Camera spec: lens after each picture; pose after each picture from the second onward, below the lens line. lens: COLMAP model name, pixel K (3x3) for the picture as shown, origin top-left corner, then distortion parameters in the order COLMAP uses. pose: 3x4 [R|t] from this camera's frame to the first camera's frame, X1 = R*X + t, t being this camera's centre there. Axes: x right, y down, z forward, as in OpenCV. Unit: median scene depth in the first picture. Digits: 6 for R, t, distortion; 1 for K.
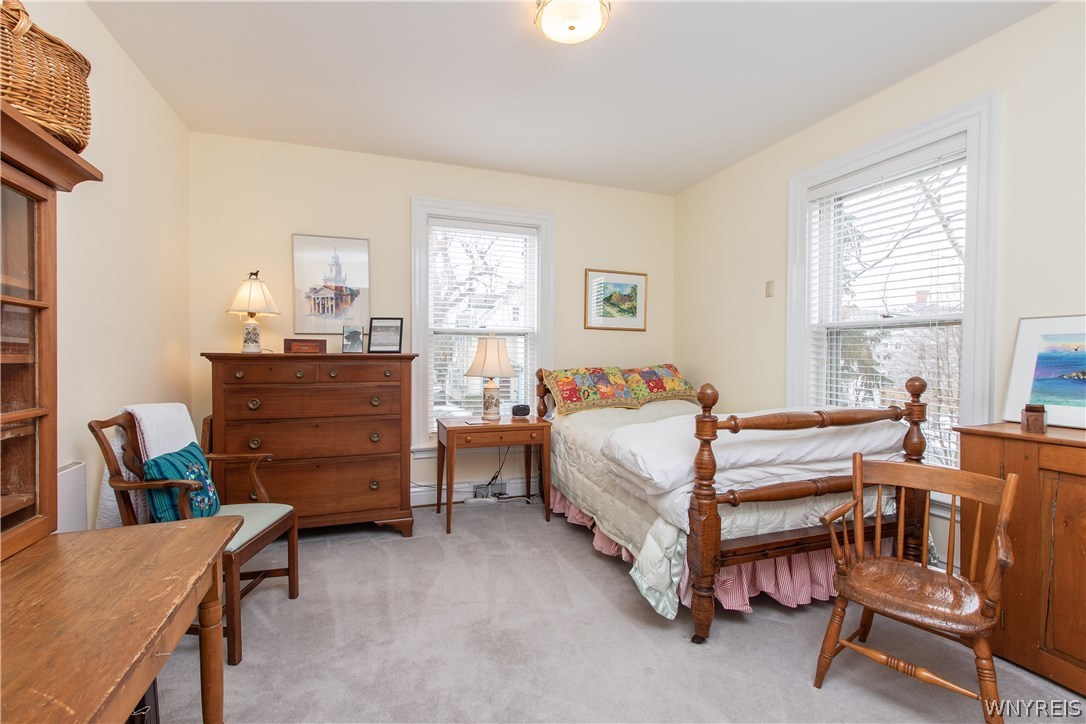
lens RADIAL K [[497.6, 0, 547.9], [0, 497.6, 362.6], [0, 0, 1]] dist [0.001083, -0.000905]
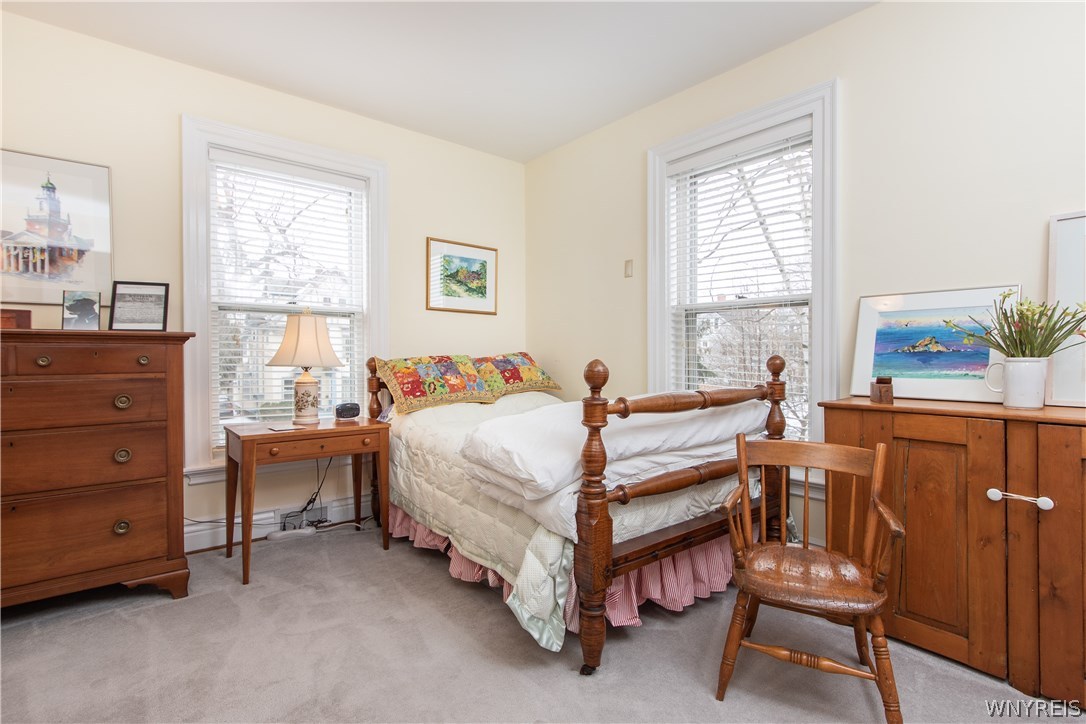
lens RADIAL K [[526.6, 0, 535.1], [0, 526.6, 358.9], [0, 0, 1]] dist [0.004266, -0.002337]
pose [[0.948374, -0.012722, 0.316899, -0.044526], [0.018519, 0.999712, -0.015290, 0.041214], [-0.316614, 0.020369, 0.948336, 0.151879]]
